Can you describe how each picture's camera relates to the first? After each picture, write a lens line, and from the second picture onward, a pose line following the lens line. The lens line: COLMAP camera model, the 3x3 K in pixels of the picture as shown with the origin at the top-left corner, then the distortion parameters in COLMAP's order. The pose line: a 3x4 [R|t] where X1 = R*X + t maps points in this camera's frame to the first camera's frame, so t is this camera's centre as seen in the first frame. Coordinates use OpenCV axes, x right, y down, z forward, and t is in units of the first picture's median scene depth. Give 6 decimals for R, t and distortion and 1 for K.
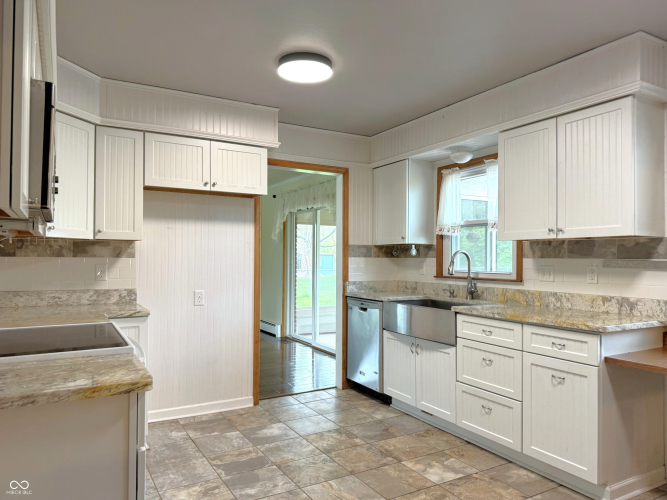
lens RADIAL K [[478.2, 0, 335.7], [0, 478.2, 250.0], [0, 0, 1]] dist [0.078554, -0.093843]
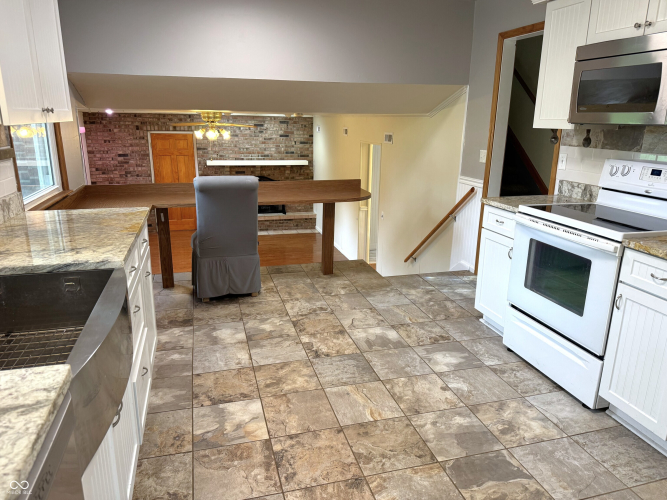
lens RADIAL K [[478.2, 0, 335.4], [0, 478.2, 248.4], [0, 0, 1]] dist [0.078554, -0.093843]
pose [[-0.968886, -0.085243, 0.232364, -0.115441], [-0.026005, 0.968684, 0.246932, -0.032807], [-0.246137, 0.233207, -0.940761, 1.628247]]
